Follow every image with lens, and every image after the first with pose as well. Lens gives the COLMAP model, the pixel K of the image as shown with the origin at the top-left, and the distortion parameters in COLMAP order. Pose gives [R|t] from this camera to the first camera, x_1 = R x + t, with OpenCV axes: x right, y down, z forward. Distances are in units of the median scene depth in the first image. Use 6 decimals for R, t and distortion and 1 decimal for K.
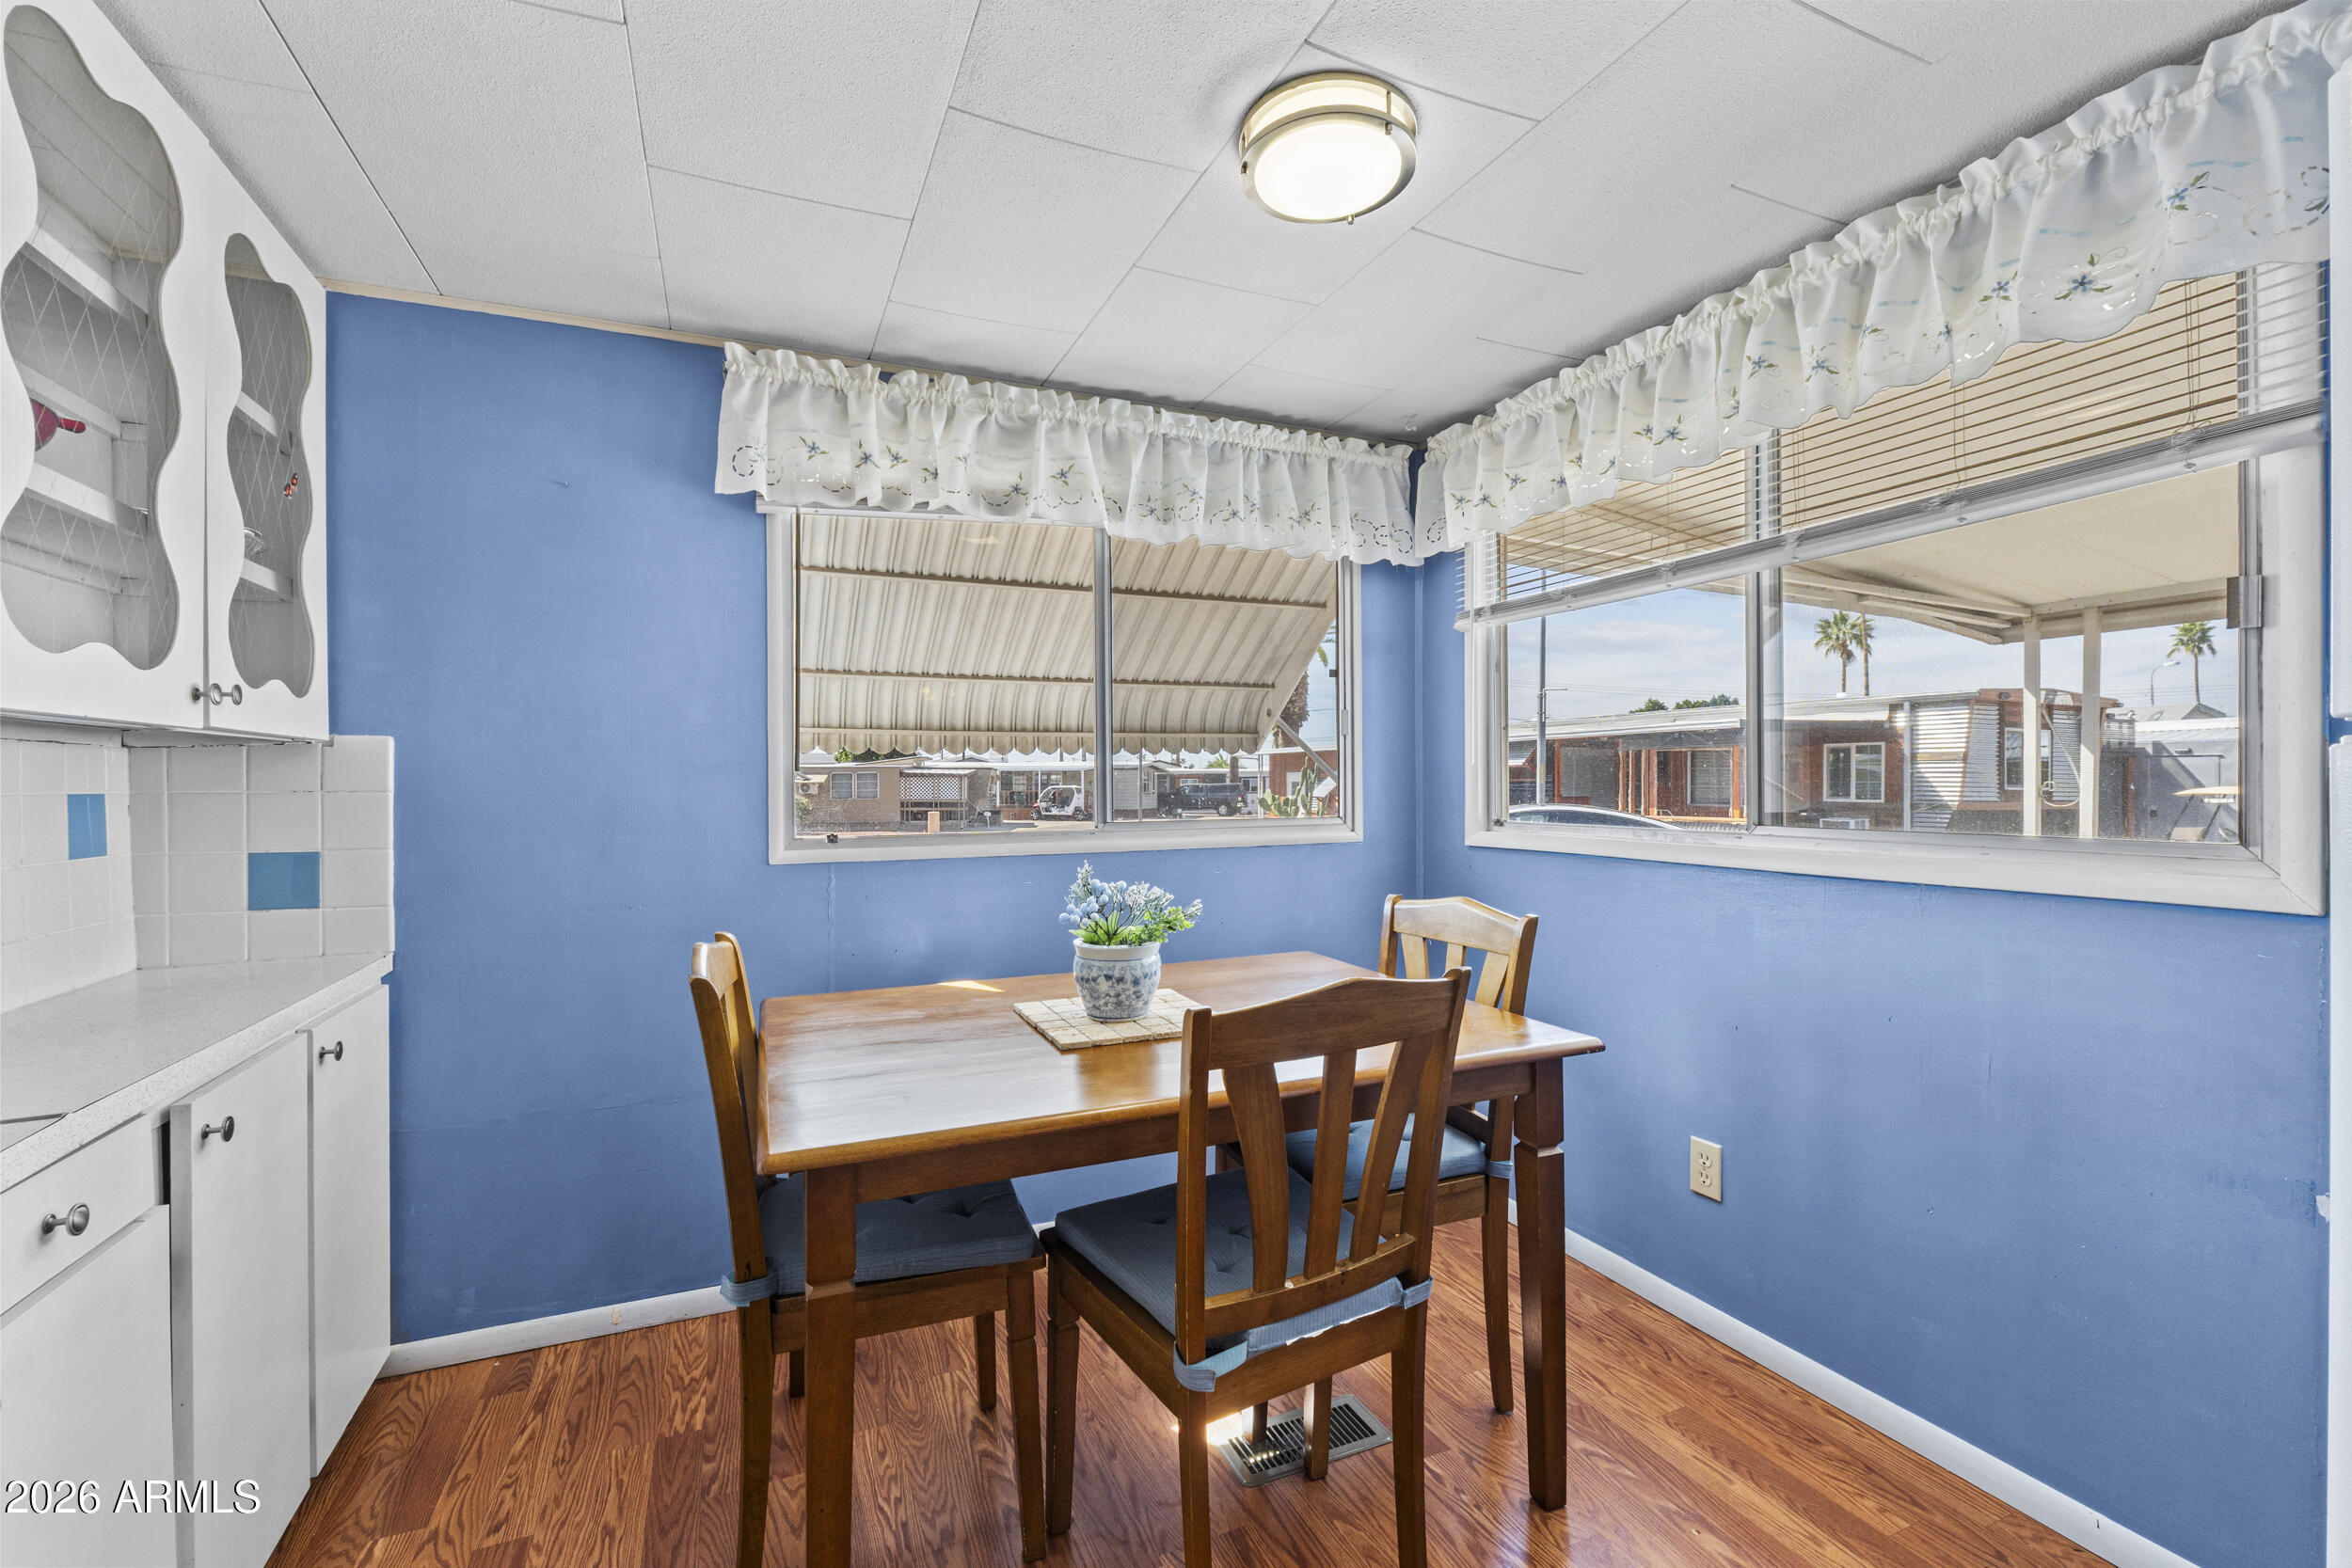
lens RADIAL K [[995.7, 0, 1163.9], [0, 995.7, 762.0], [0, 0, 1]] dist [-0.008505, -0.000051]
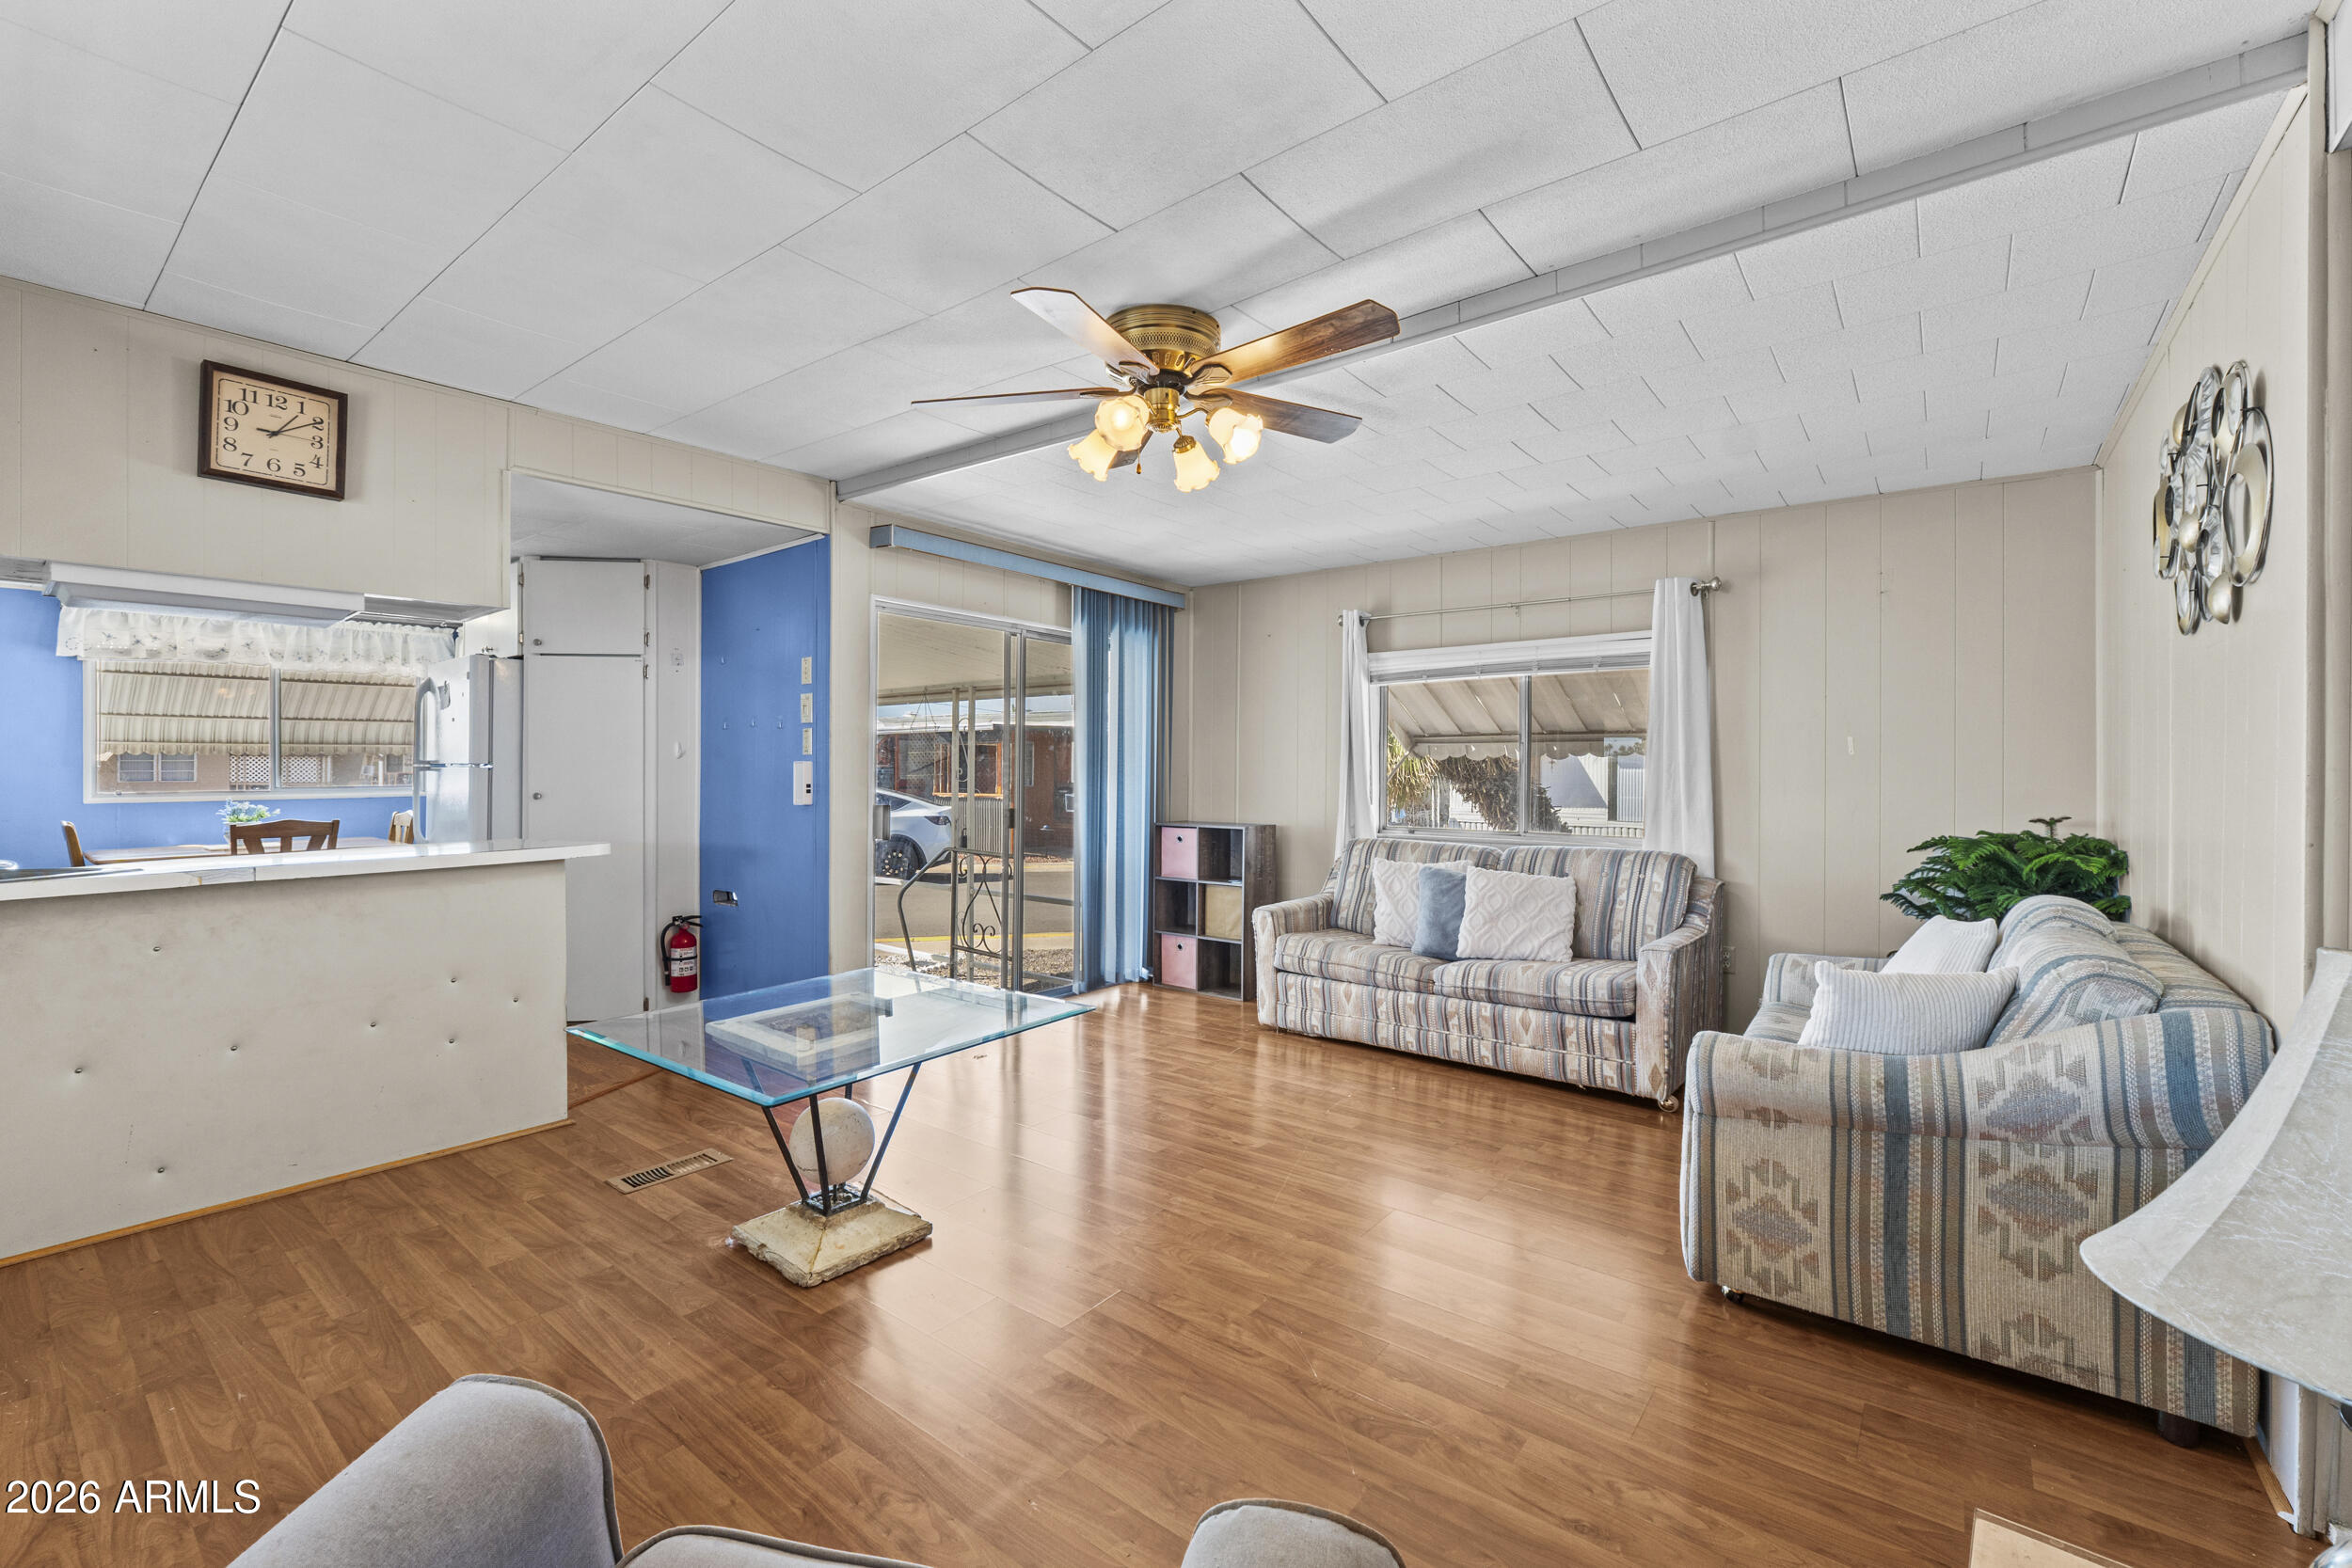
lens RADIAL K [[995.7, 0, 1163.9], [0, 995.7, 762.0], [0, 0, 1]] dist [-0.008505, -0.000051]
pose [[0.881891, 0.011274, 0.471319, 0.746803], [-0.018161, 0.999784, 0.010066, -0.066076], [-0.471104, -0.017436, 0.881905, -2.220092]]
